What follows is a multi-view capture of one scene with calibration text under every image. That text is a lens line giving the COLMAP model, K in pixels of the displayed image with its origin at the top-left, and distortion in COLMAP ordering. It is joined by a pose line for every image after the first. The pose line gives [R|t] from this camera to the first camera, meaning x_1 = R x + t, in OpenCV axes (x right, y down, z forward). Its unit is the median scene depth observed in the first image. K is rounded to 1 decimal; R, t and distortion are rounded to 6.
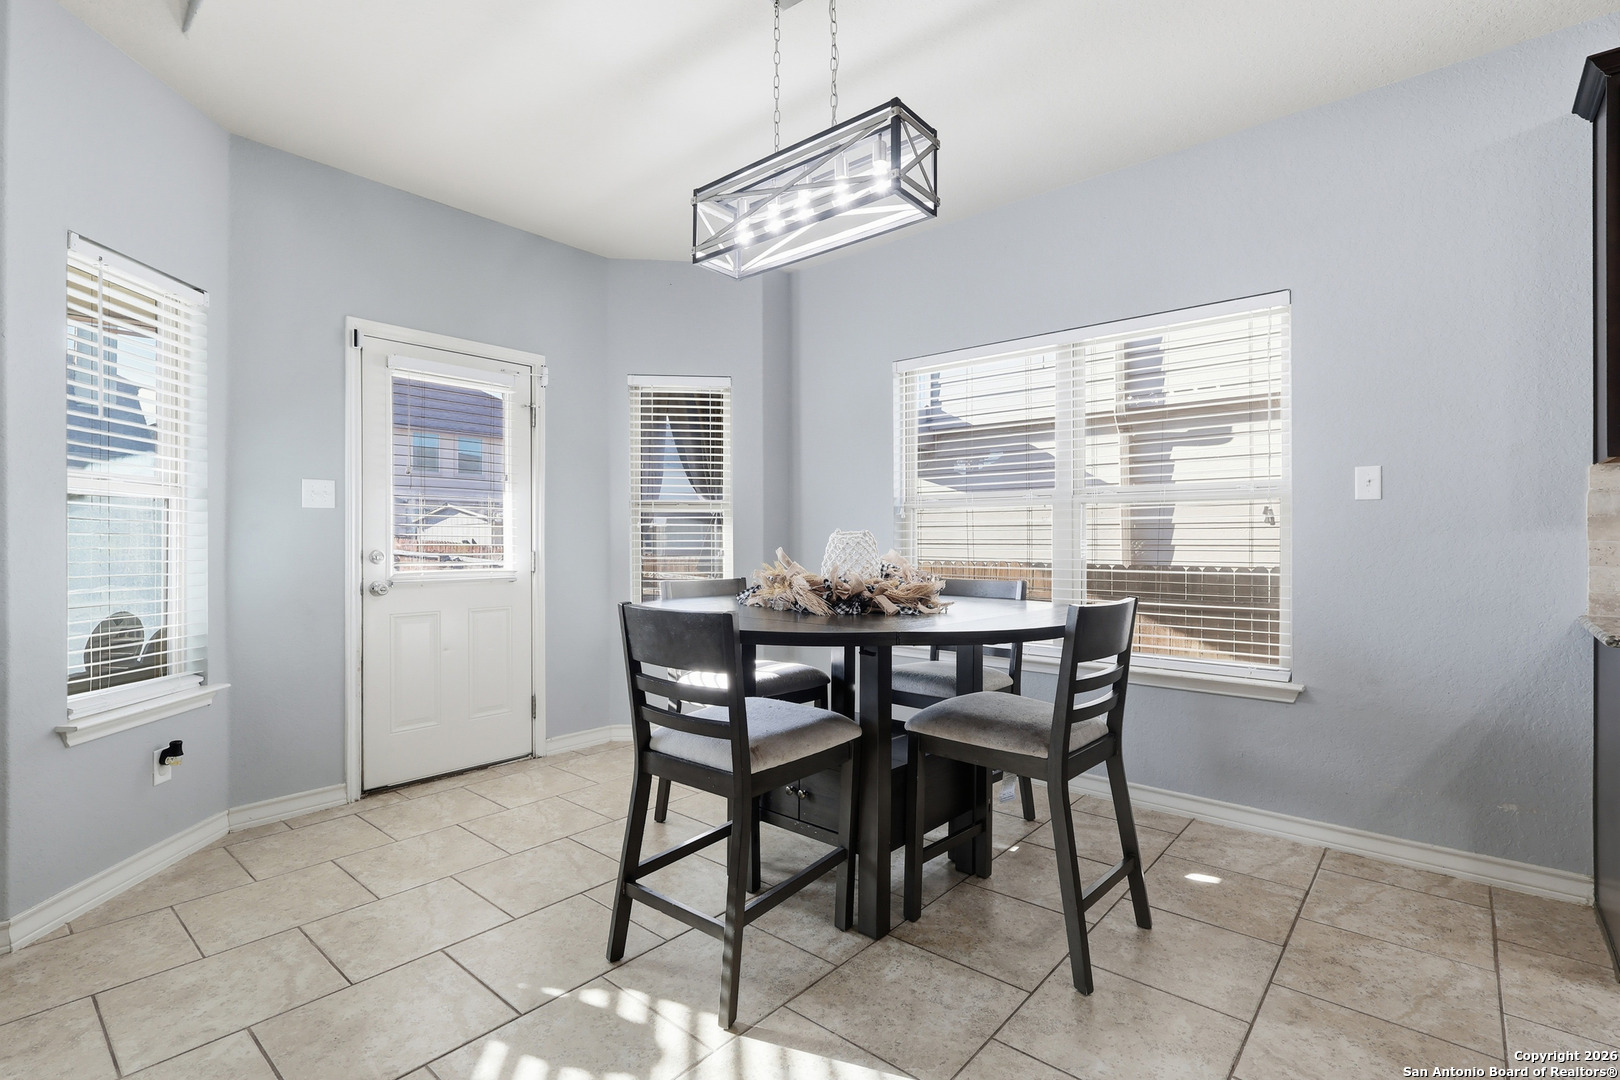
lens RADIAL K [[755.7, 0, 806.1], [0, 755.7, 542.9], [0, 0, 1]] dist [-0.000952, 0.000435]
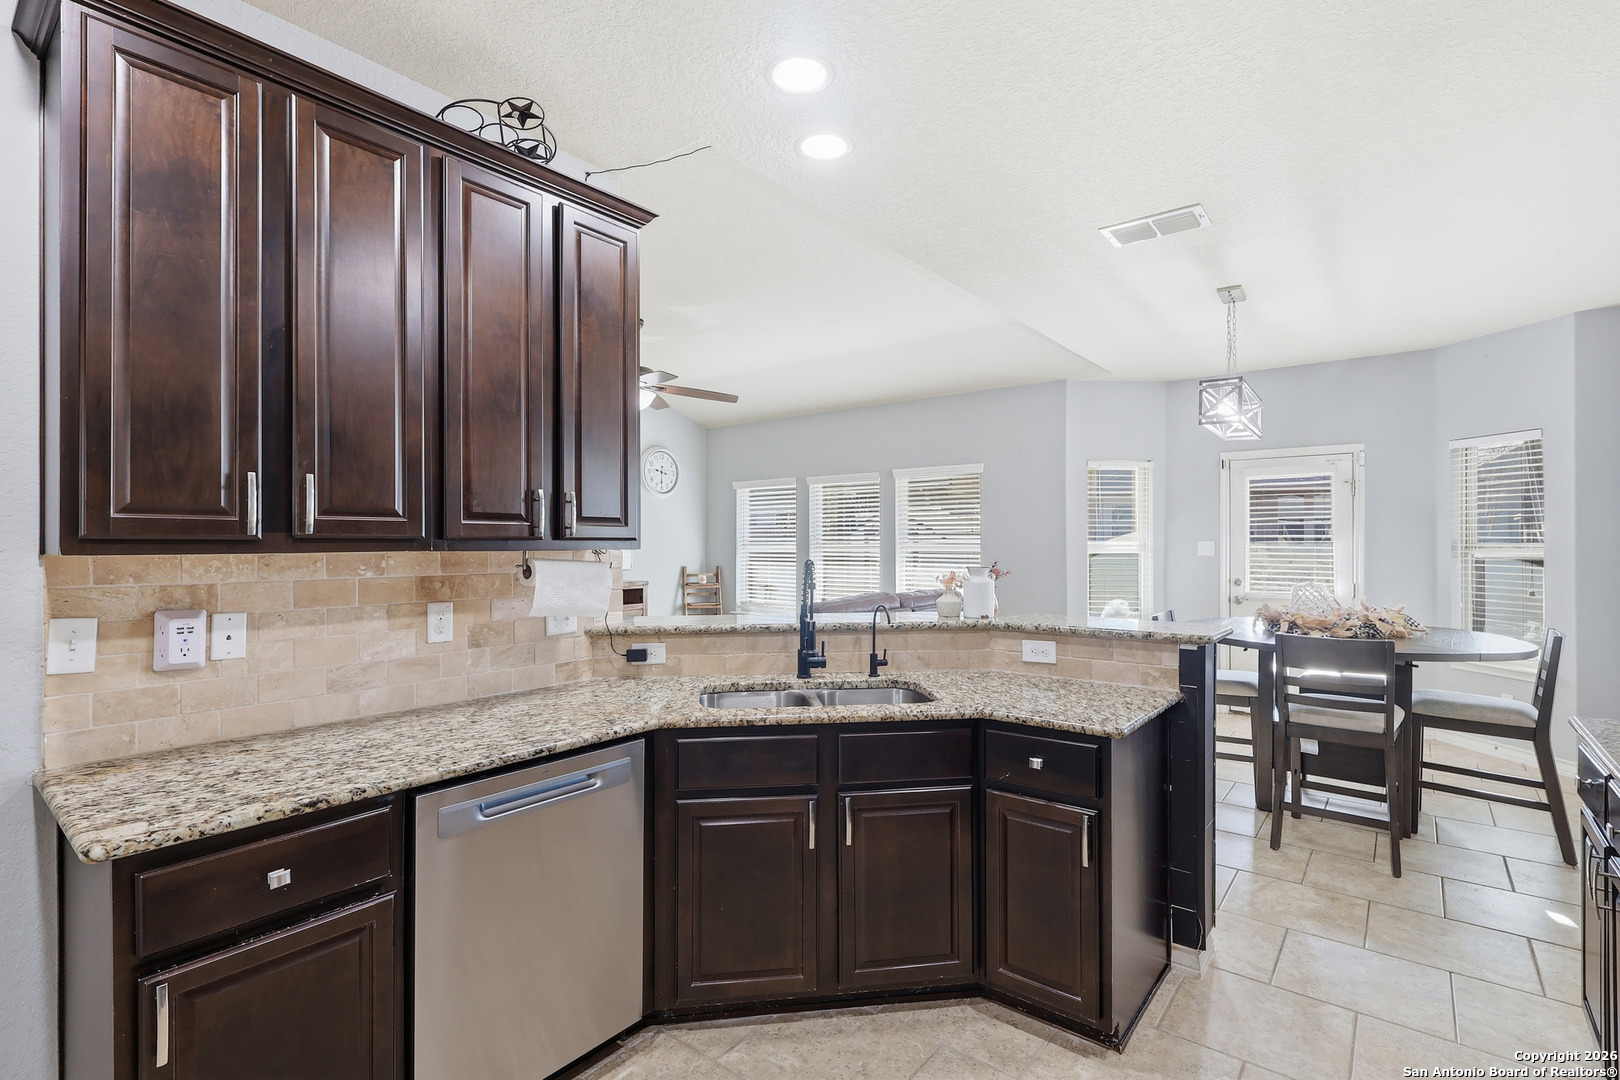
lens RADIAL K [[755.7, 0, 806.1], [0, 755.7, 542.9], [0, 0, 1]] dist [-0.000952, 0.000435]
pose [[0.044215, -0.000178, -0.999022, 1.672765], [-0.002388, 0.999997, -0.000284, -0.101526], [0.999019, 0.002398, 0.044215, -0.151879]]
